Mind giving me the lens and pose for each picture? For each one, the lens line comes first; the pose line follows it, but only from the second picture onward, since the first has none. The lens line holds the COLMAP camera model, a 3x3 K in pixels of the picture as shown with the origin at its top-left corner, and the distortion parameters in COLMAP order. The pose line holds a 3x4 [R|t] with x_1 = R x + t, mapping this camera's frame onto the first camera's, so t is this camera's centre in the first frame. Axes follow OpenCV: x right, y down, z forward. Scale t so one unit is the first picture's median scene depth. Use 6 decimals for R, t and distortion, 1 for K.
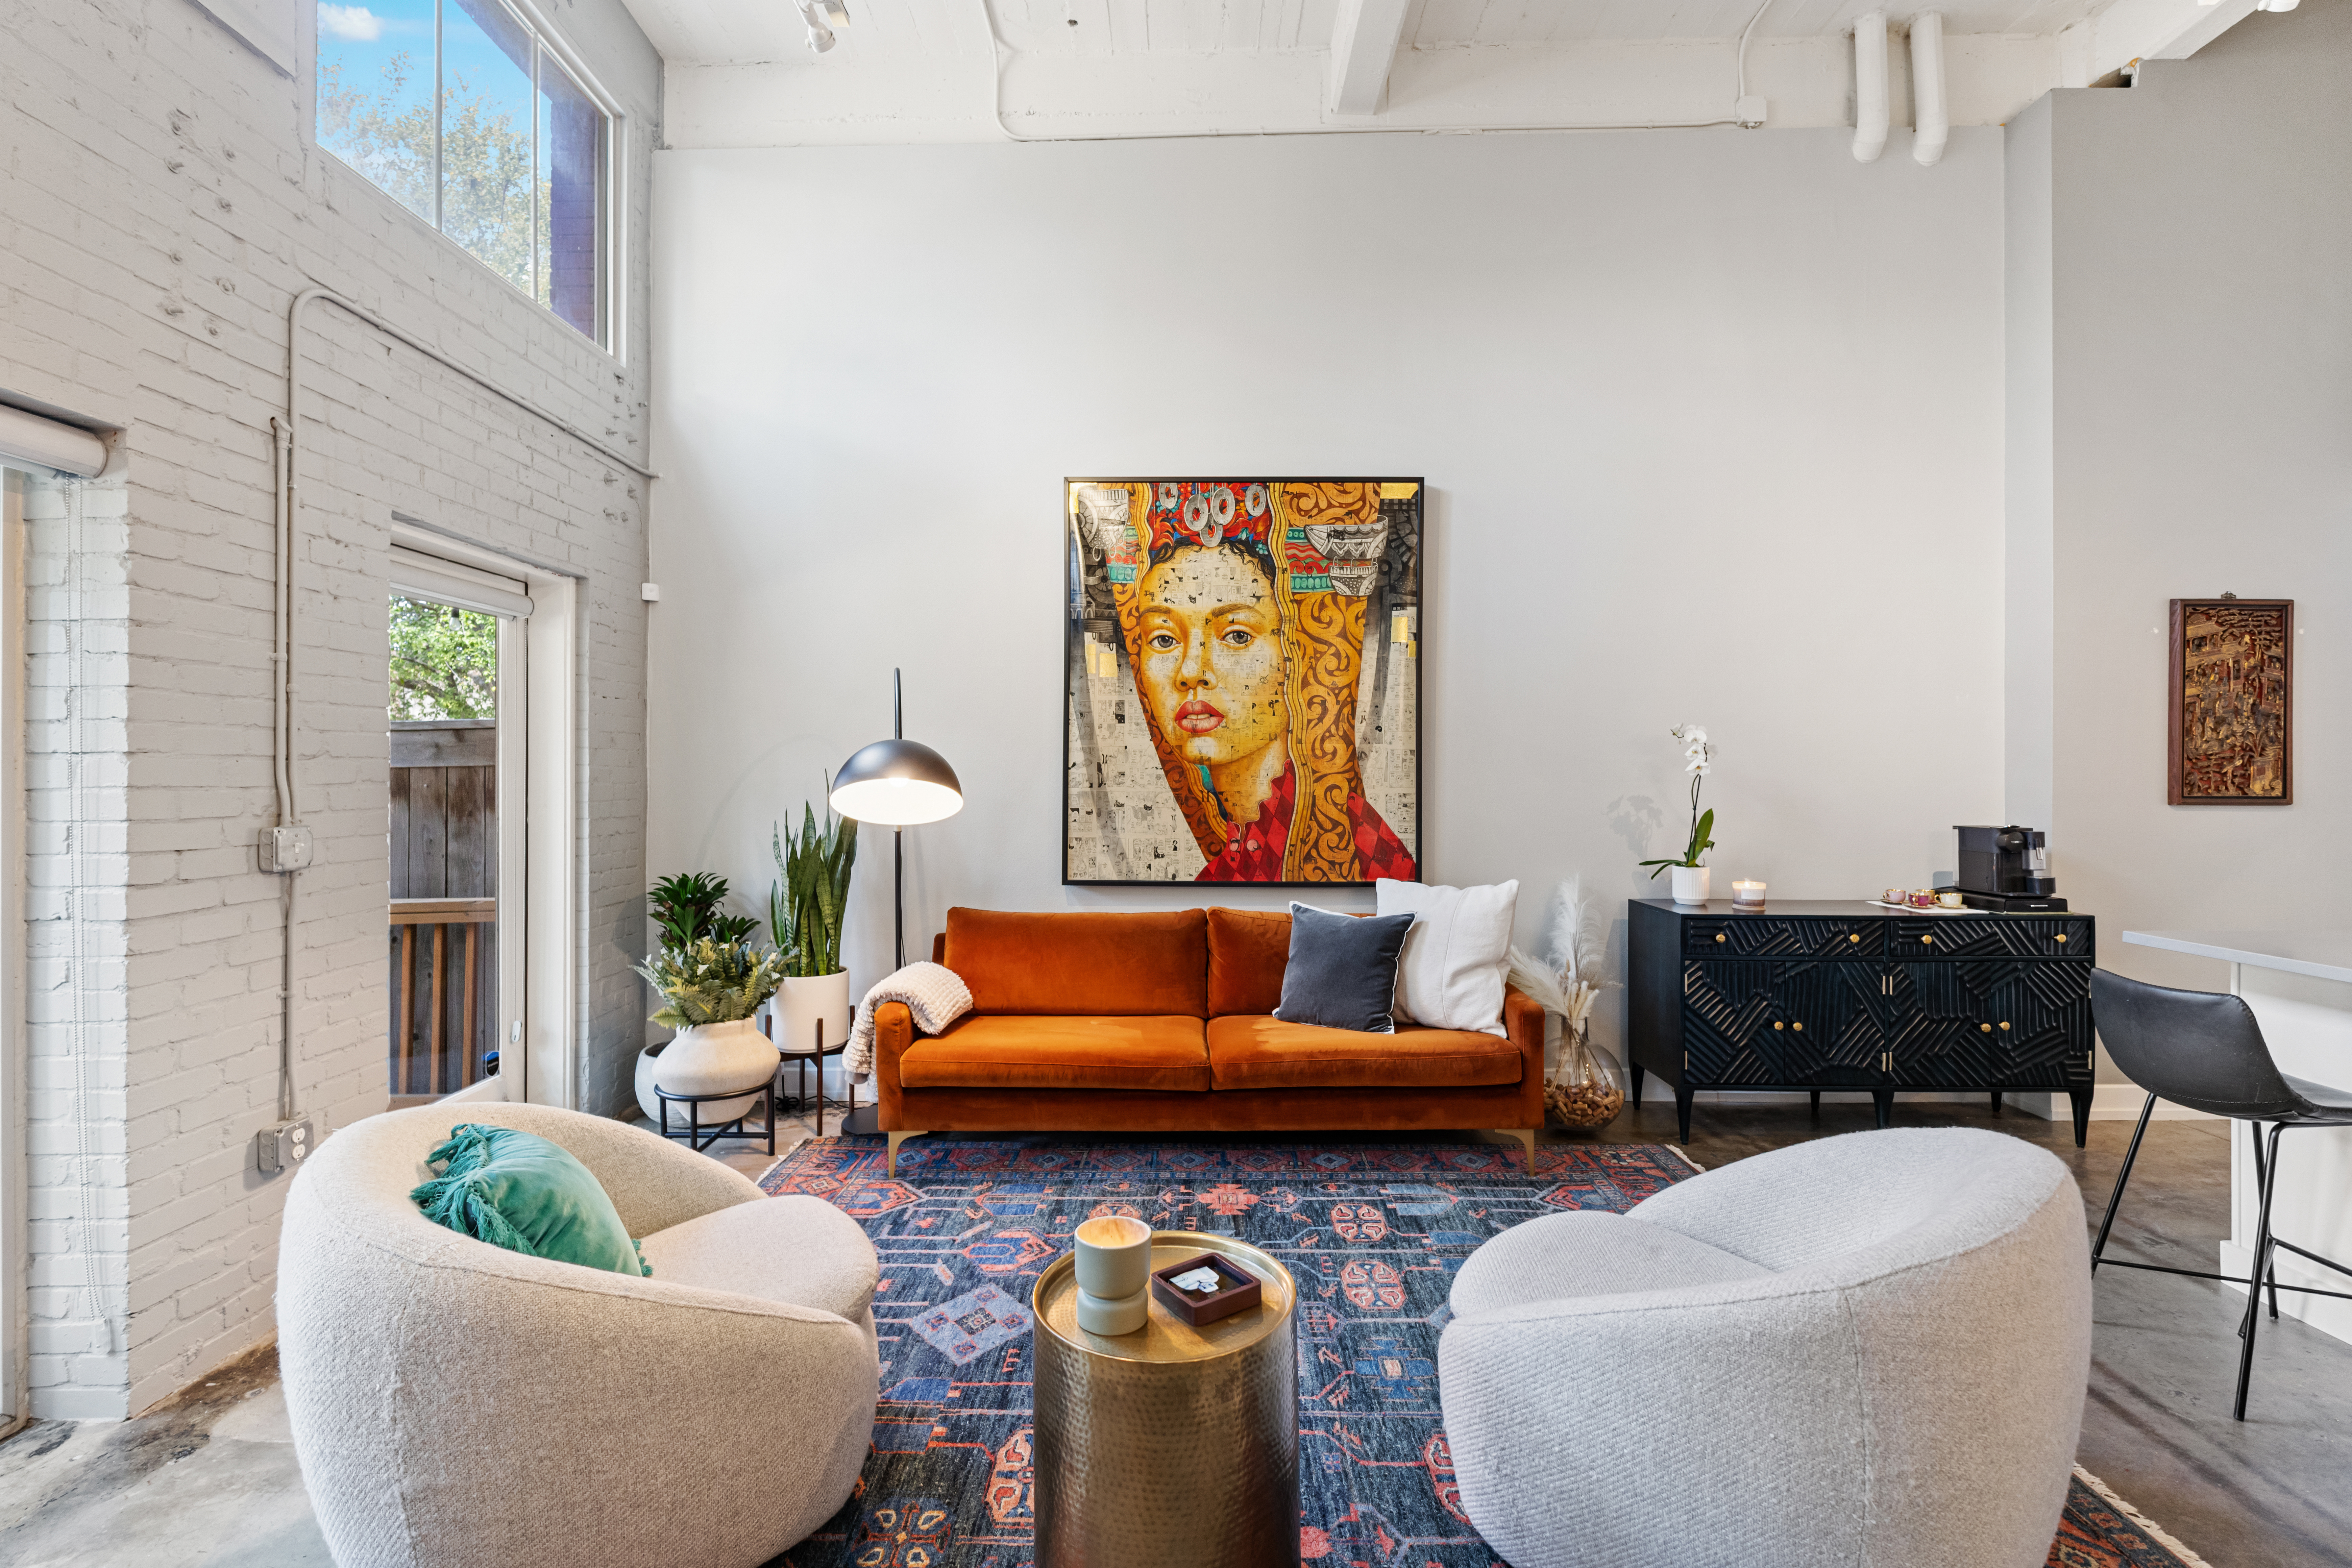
lens RADIAL K [[1047.8, 0, 1177.0], [0, 1047.8, 769.2], [0, 0, 1]] dist [-0.002989, 0.000568]
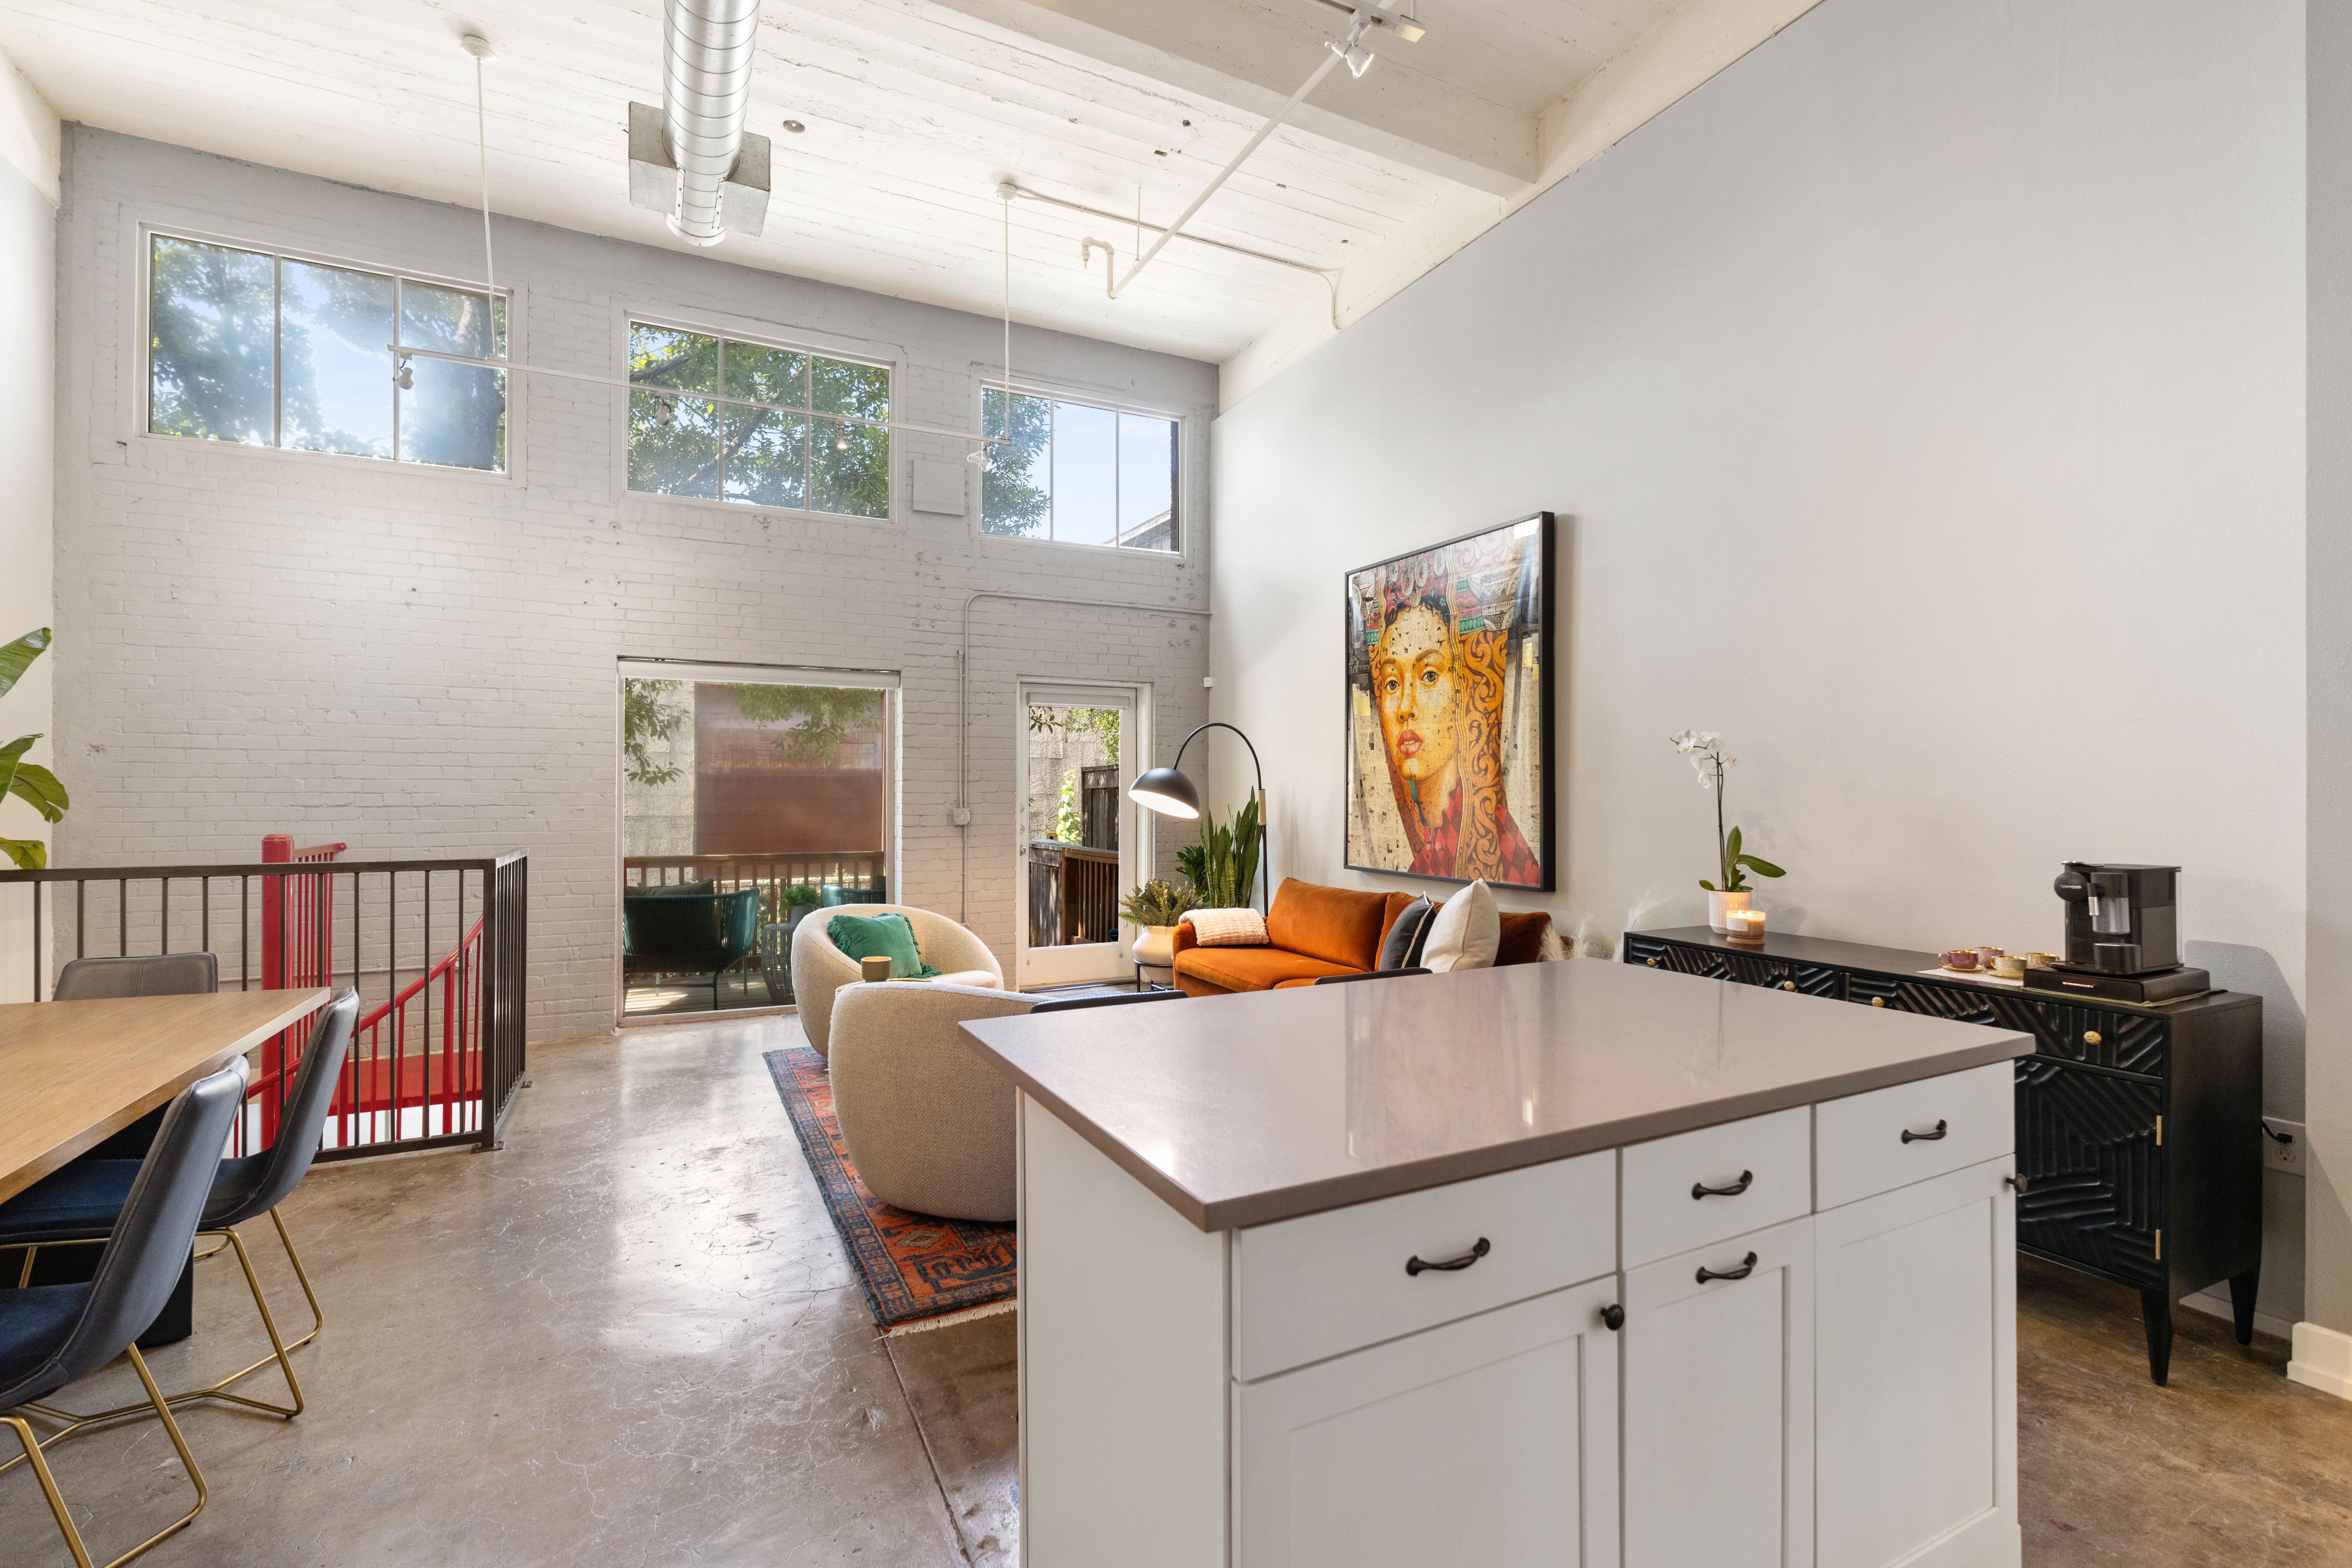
lens RADIAL K [[1047.8, 0, 1185.3], [0, 1047.8, 784.7], [0, 0, 1]] dist [-0.002989, 0.000568]
pose [[0.463508, -0.004787, -0.886080, 1.014829], [0.002623, 0.999988, -0.004030, 0.005103], [0.886089, -0.000456, 0.463515, 0.176174]]
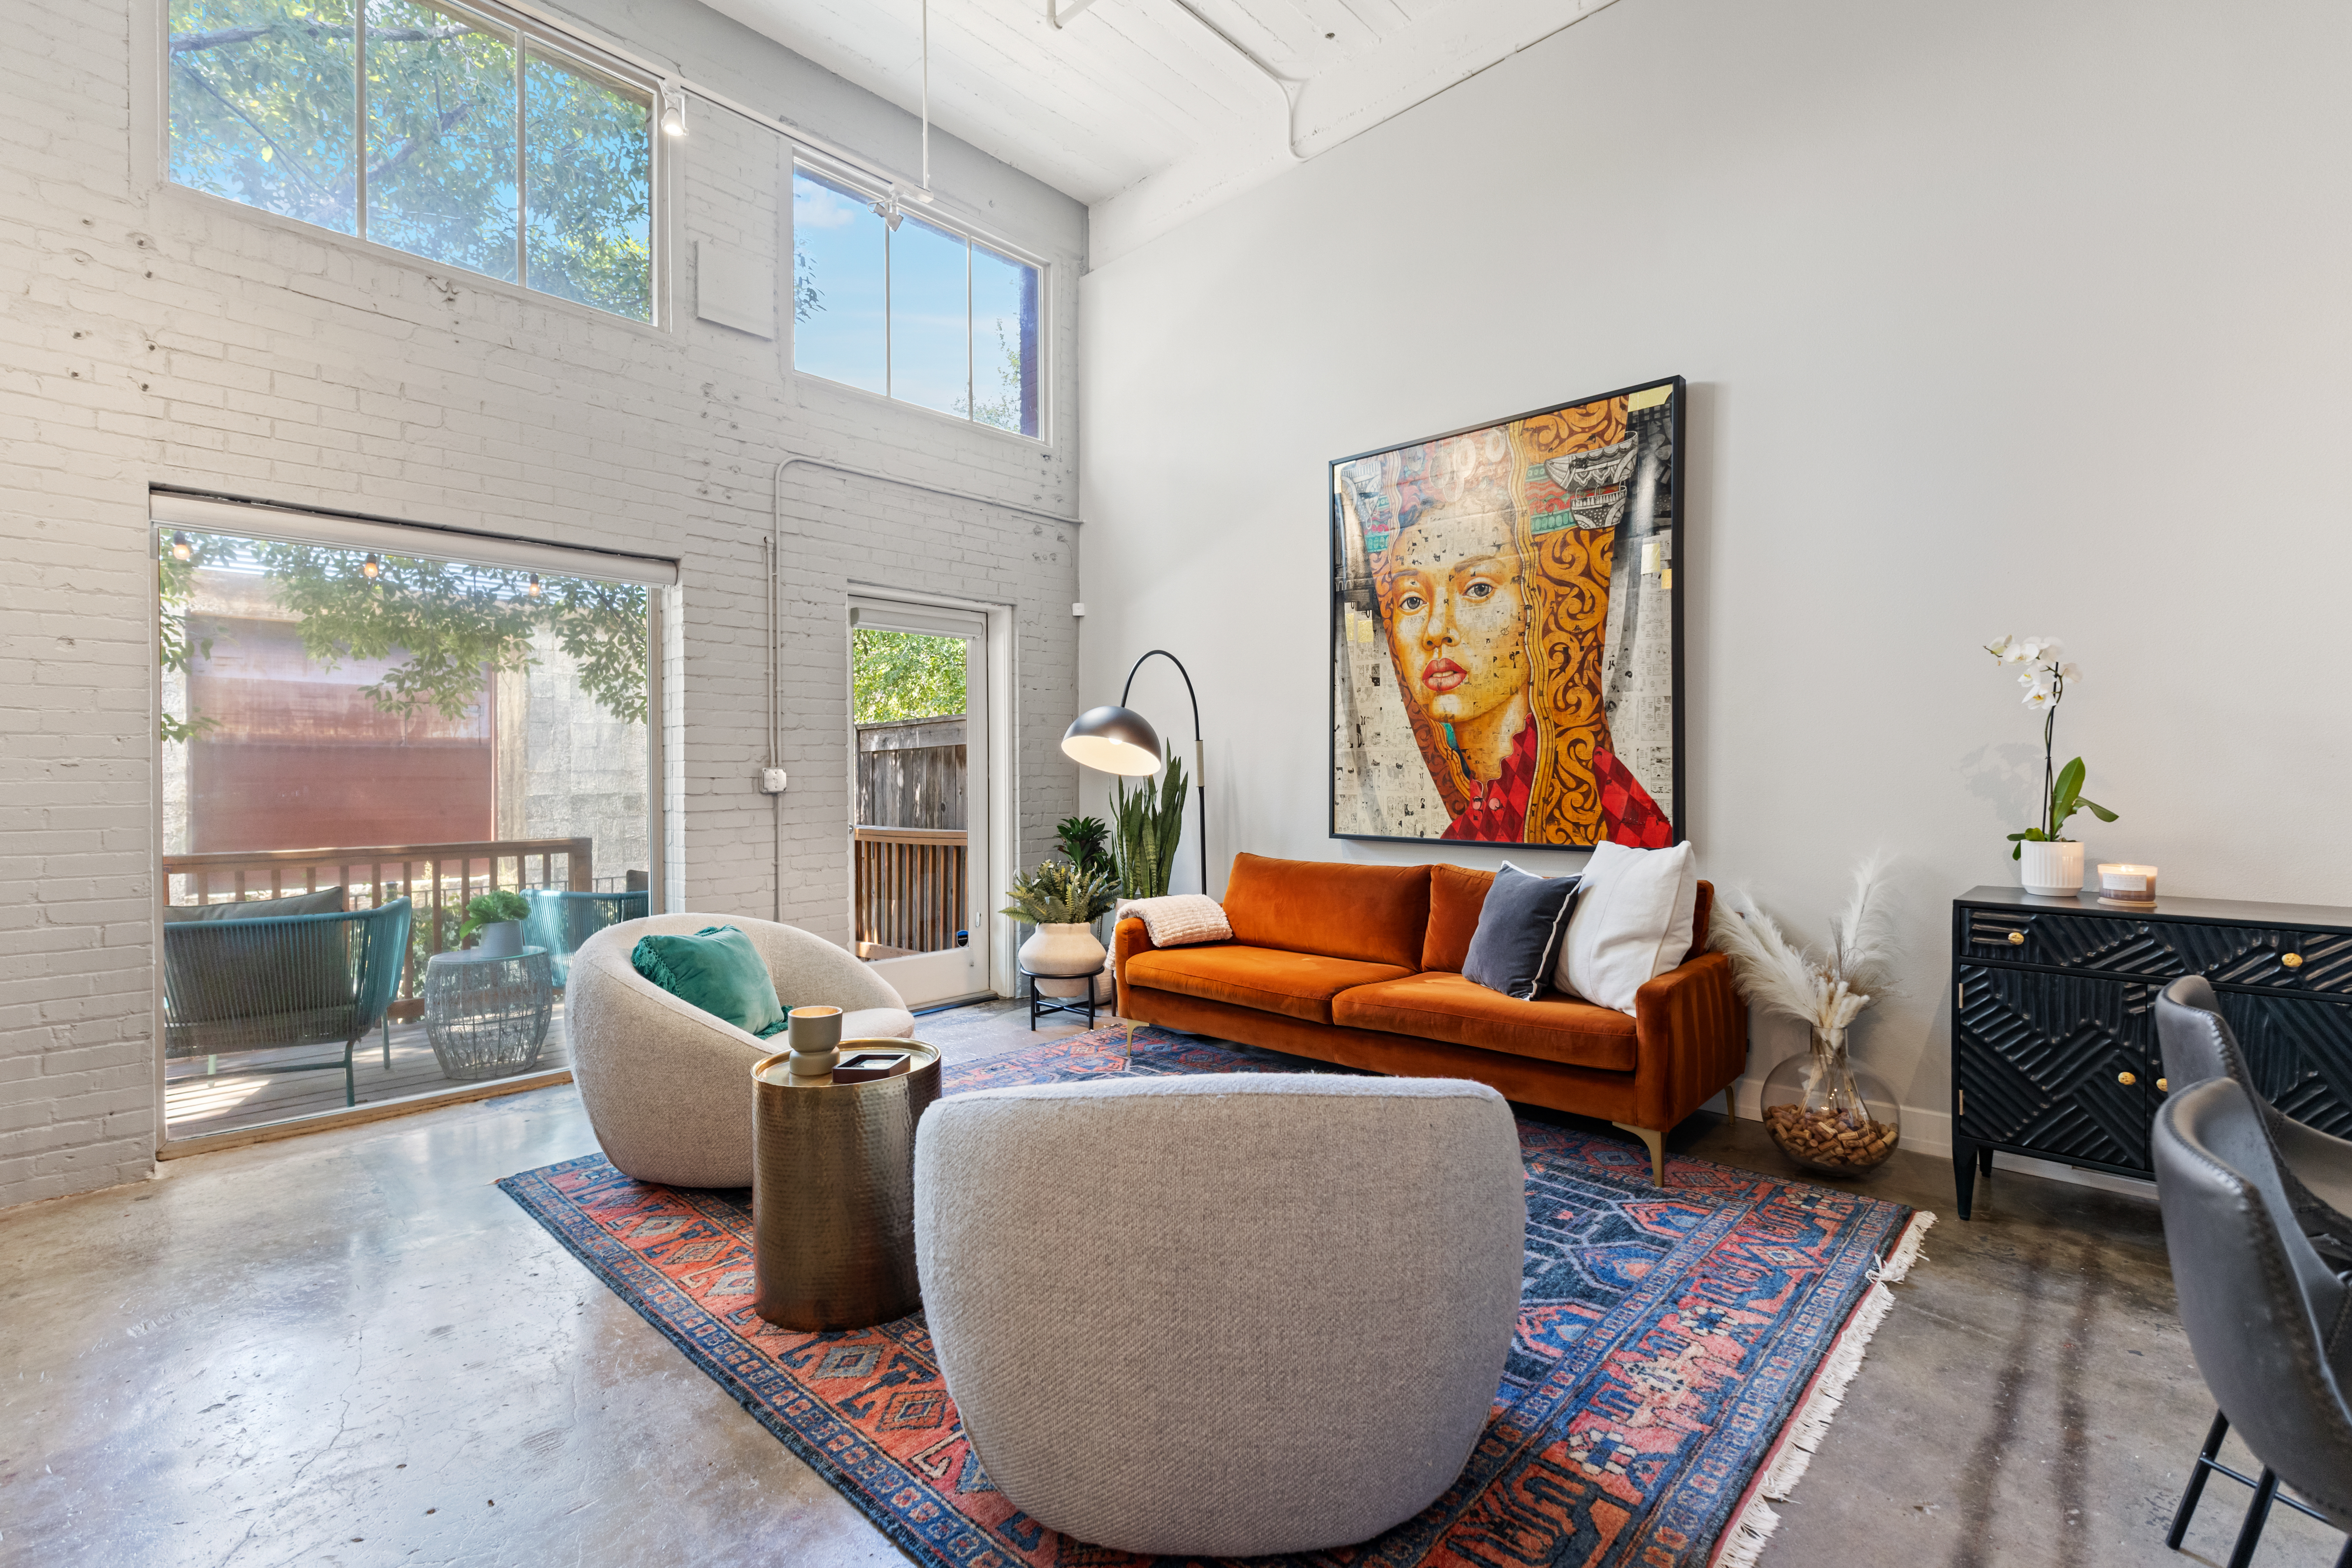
lens RADIAL K [[1047.8, 0, 1183.7], [0, 1047.8, 778.2], [0, 0, 1]] dist [-0.002989, 0.000568]
pose [[0.740561, -0.001546, -0.671988, 0.508184], [0.008509, 0.999939, 0.007076, 0.039455], [0.671935, -0.010958, 0.740529, 0.094912]]
